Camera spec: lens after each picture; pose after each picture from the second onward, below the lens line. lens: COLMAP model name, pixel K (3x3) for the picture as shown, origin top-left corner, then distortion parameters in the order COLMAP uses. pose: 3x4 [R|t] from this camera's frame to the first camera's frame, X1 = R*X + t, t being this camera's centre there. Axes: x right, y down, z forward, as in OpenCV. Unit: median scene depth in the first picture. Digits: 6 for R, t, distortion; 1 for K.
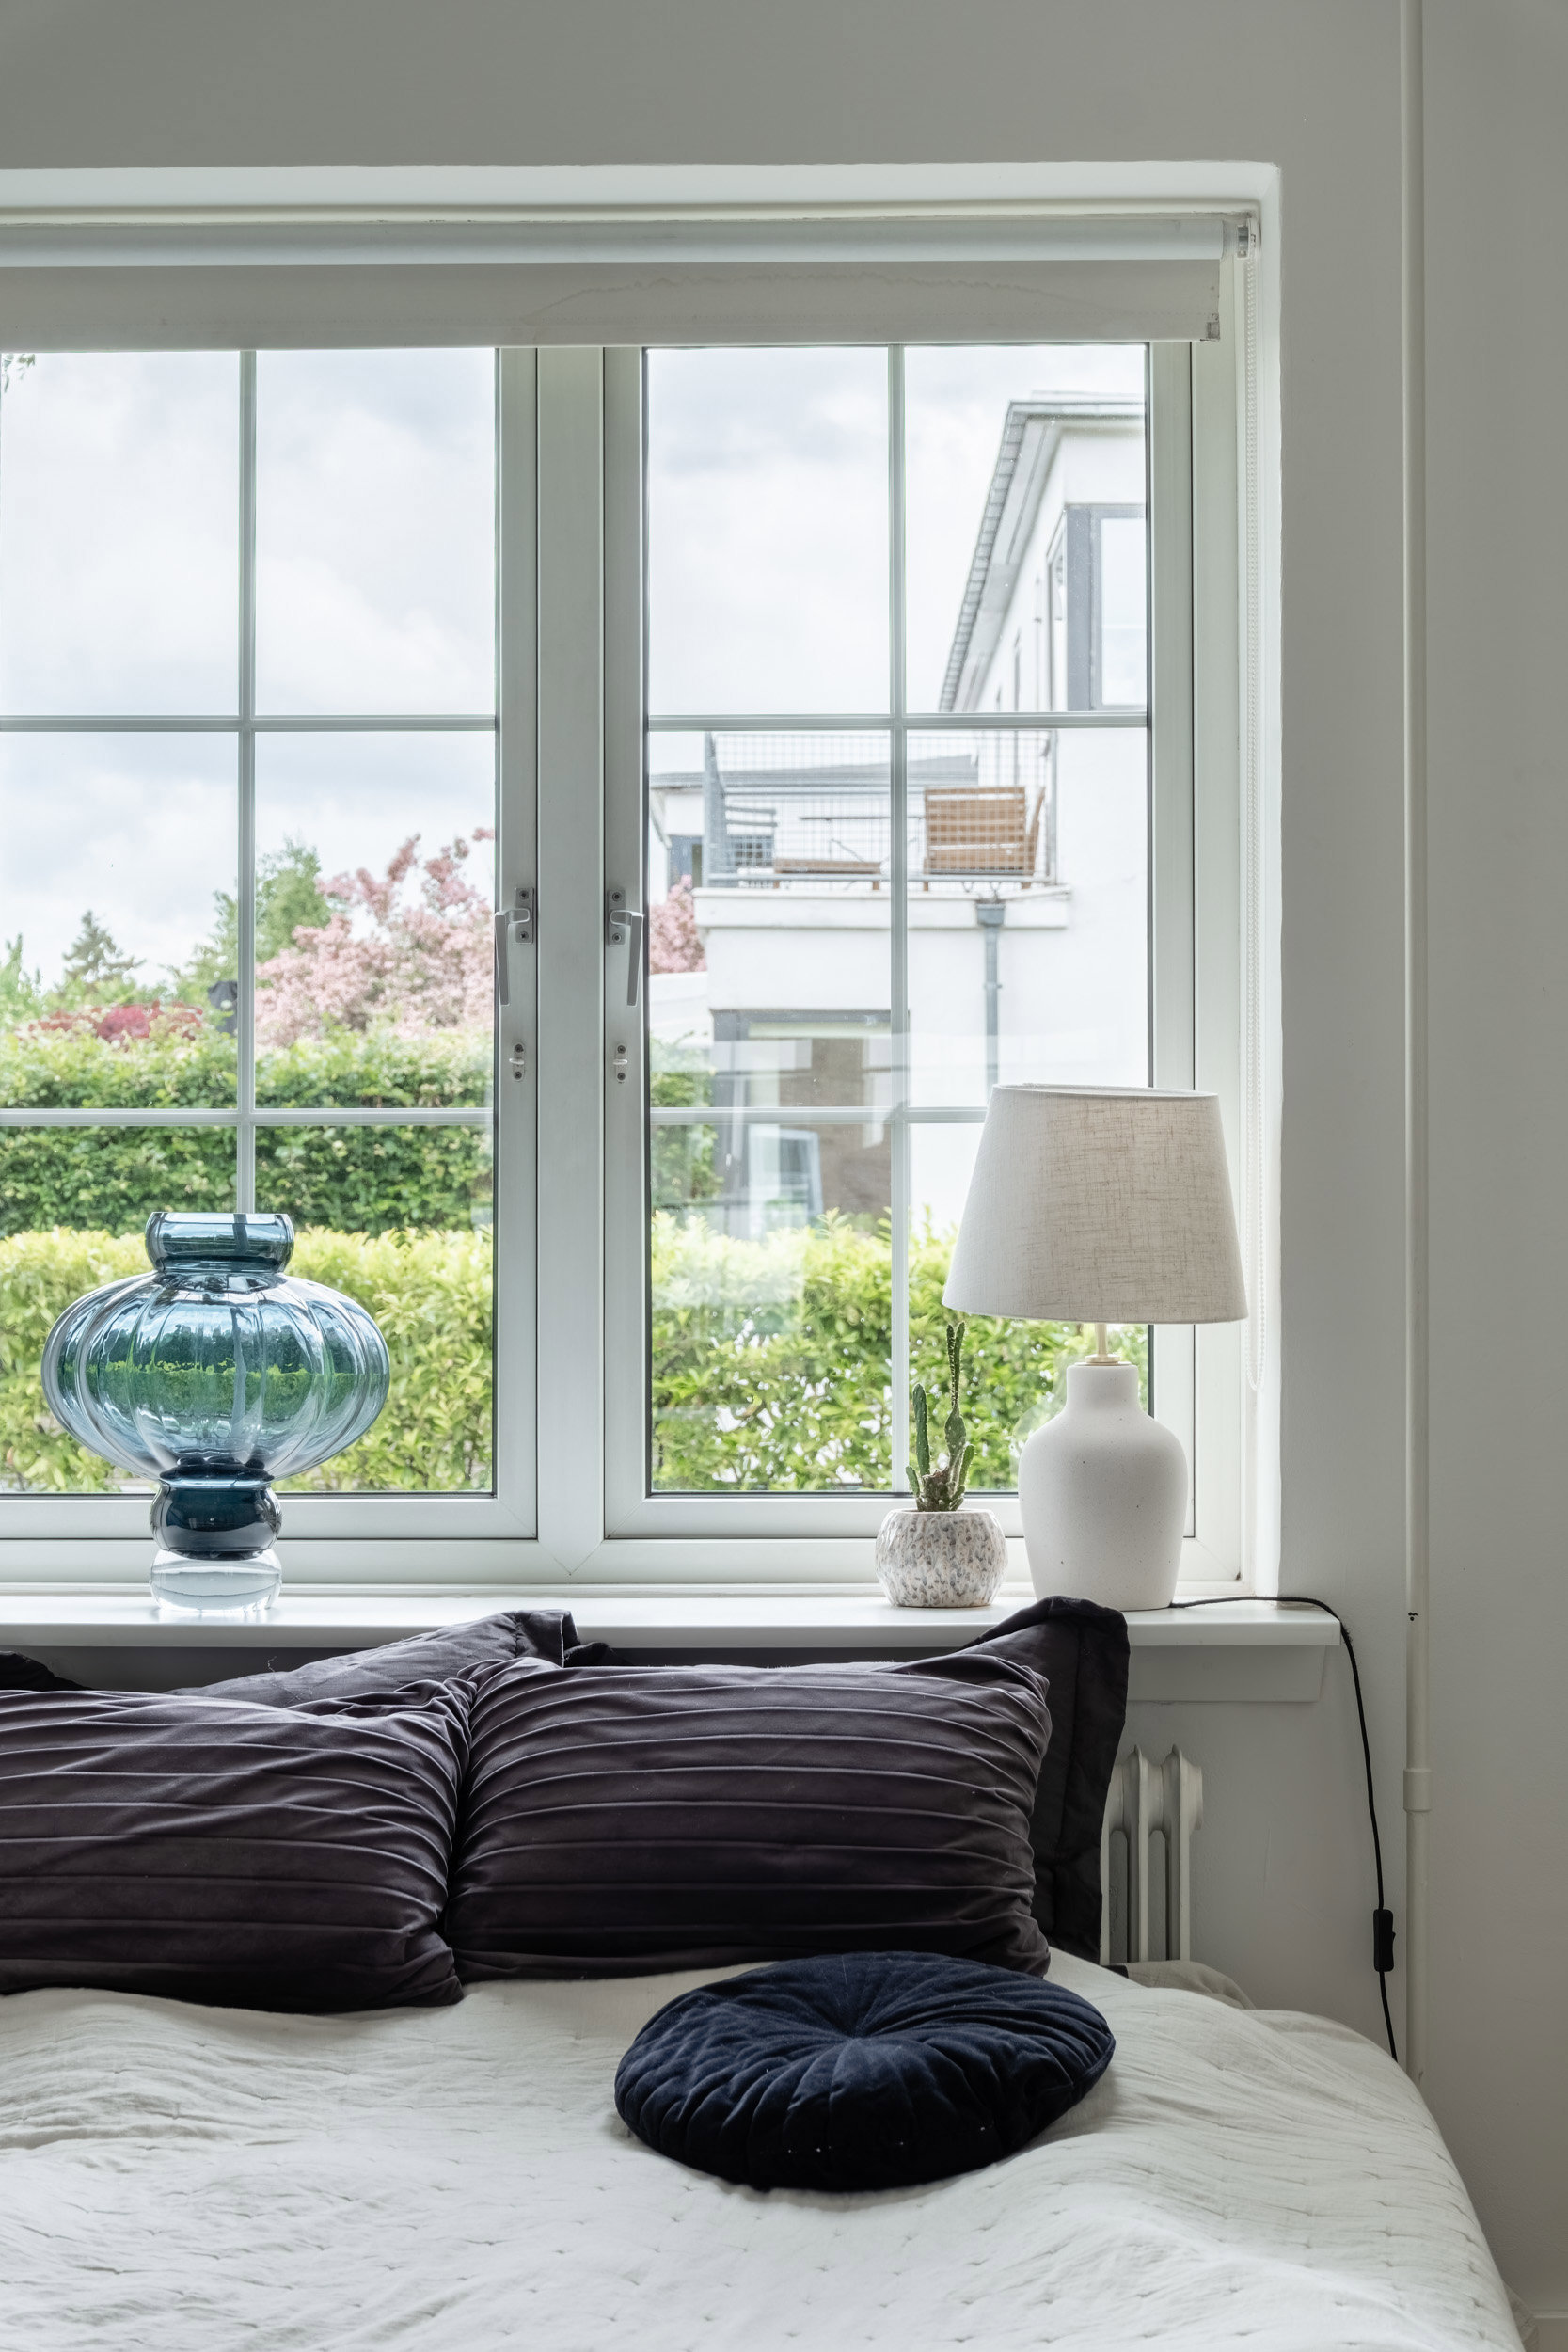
lens RADIAL K [[5410.4, 0, 781.8], [0, 5410.4, 1034.6], [0, 0, 1]] dist [0.016884, -0.609167]
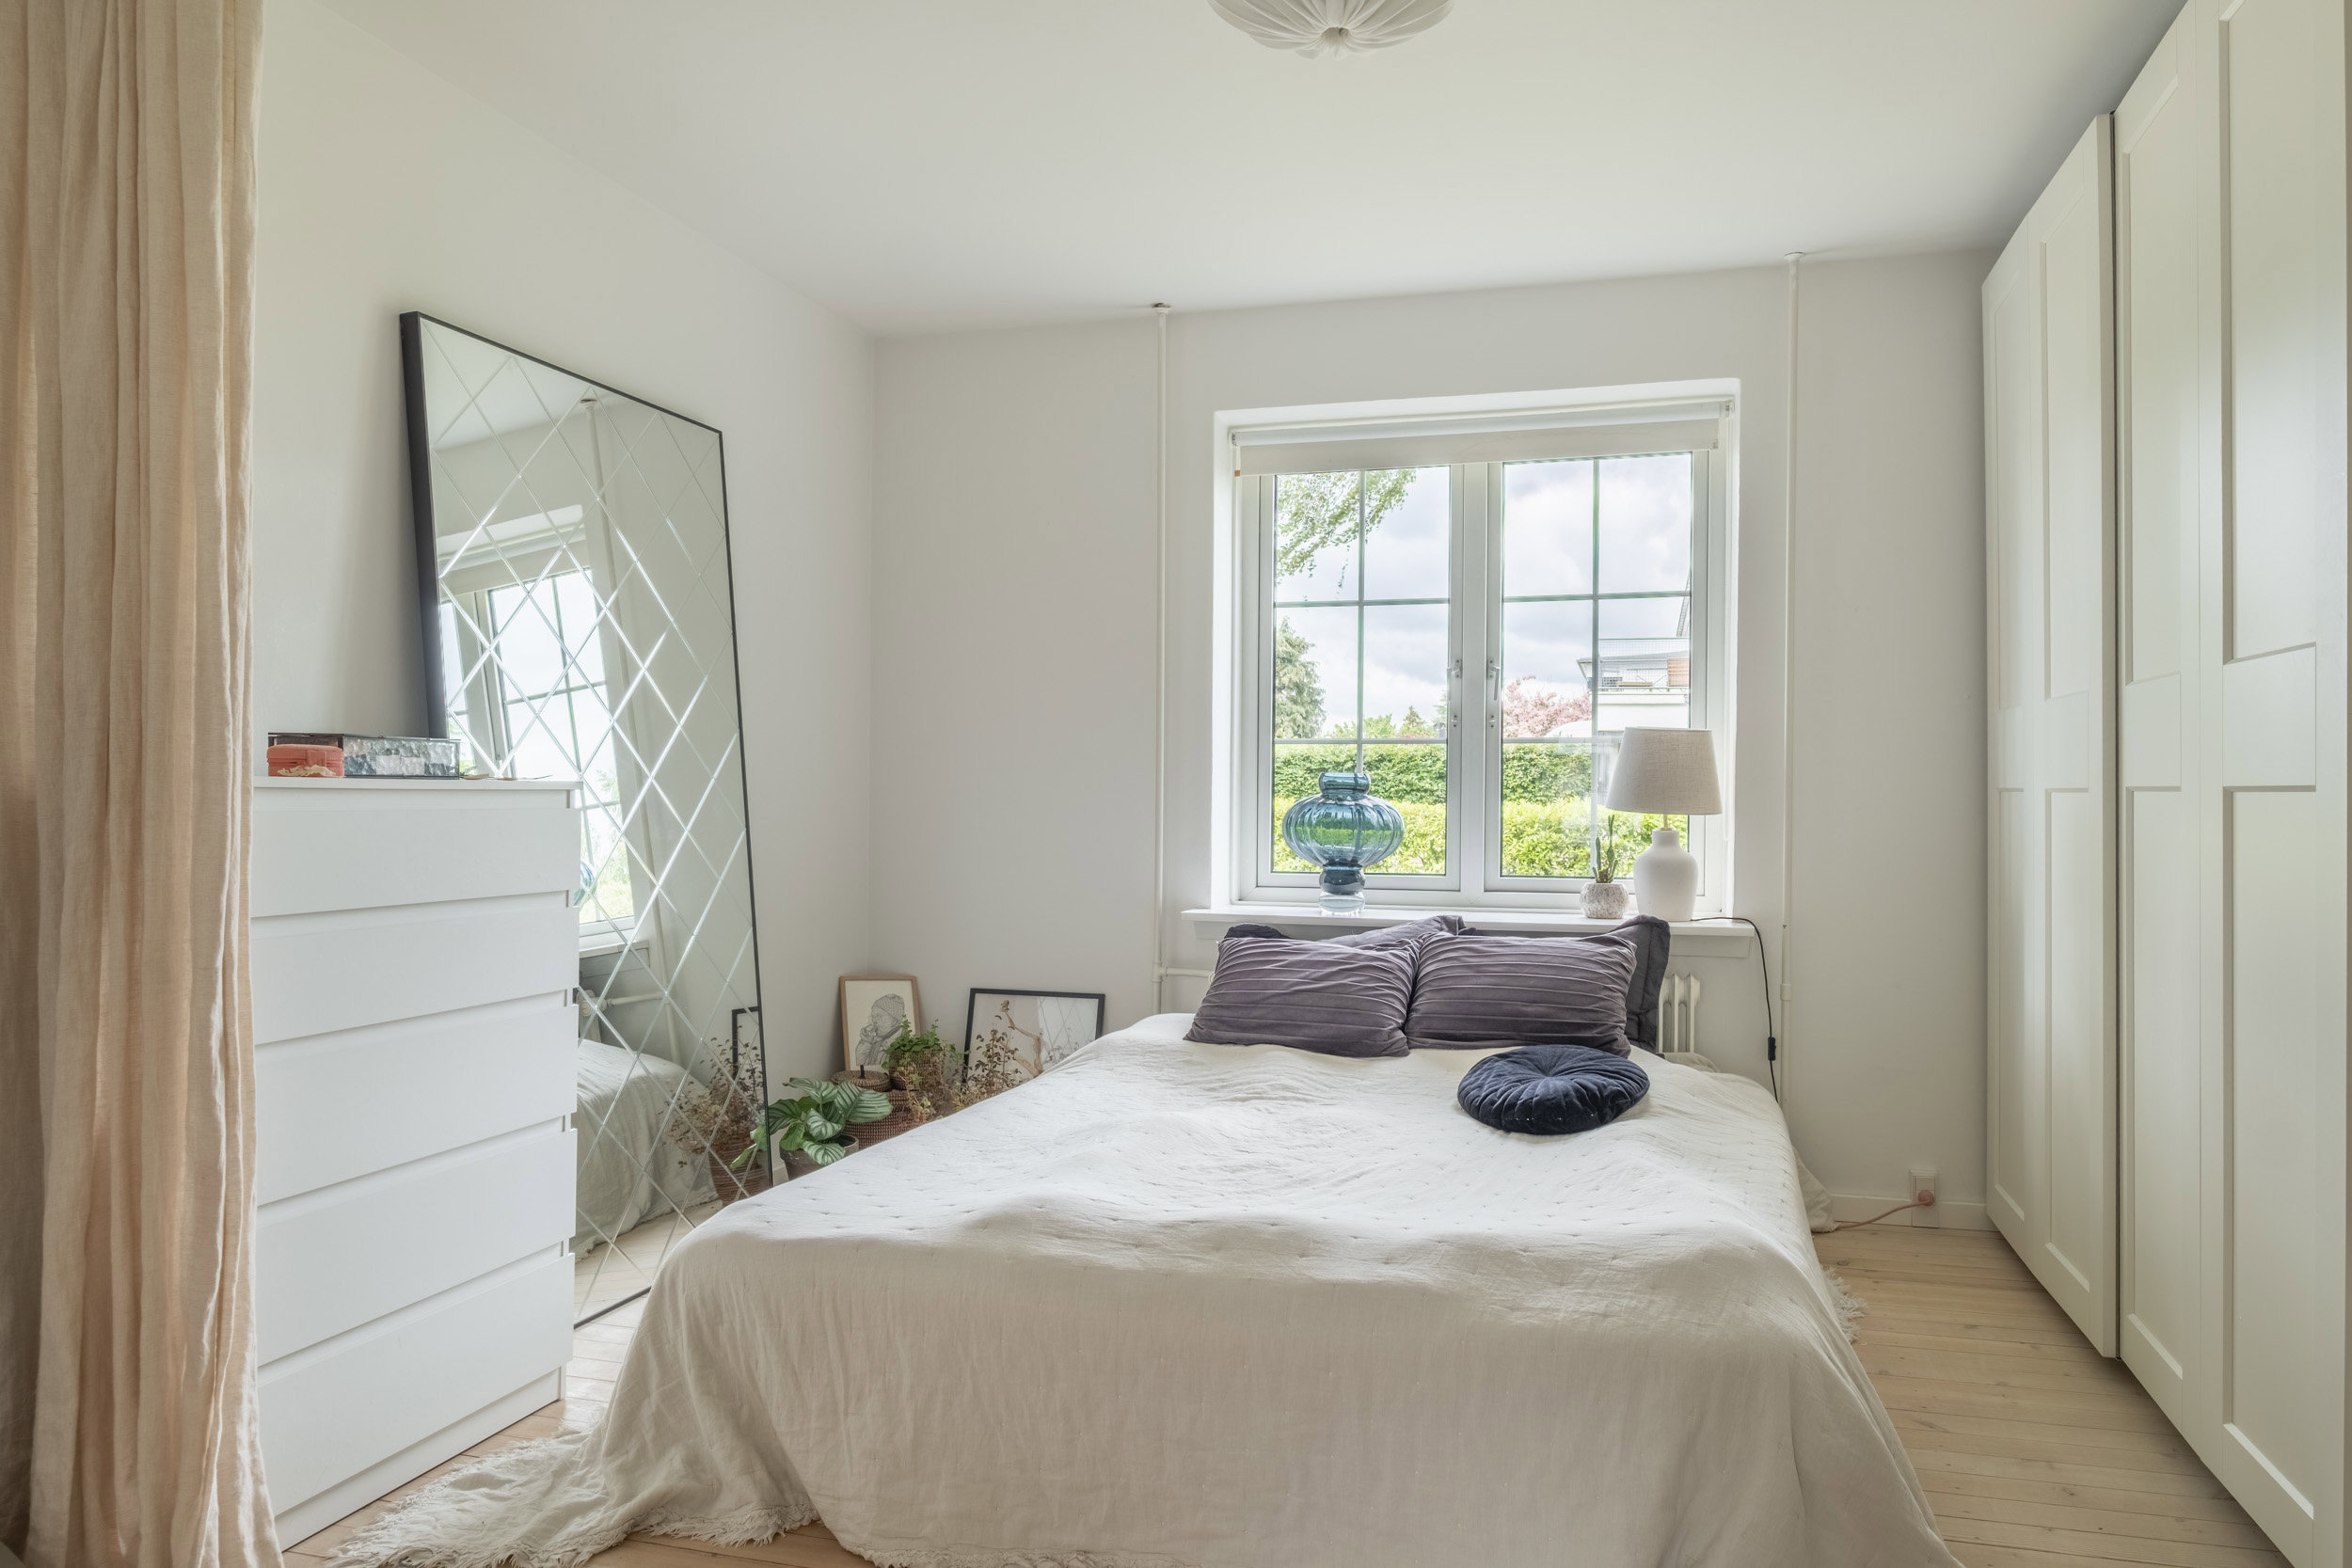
lens RADIAL K [[1663.9, 0, 1176.0], [0, 1663.9, 784.0], [0, 0, 1]] dist [0.001631, 0.002338]
pose [[0.964134, 0.005090, -0.265365, 0.046475], [0.001213, 0.999721, 0.023585, 0.019424], [0.265412, -0.023061, 0.963859, 0.147197]]
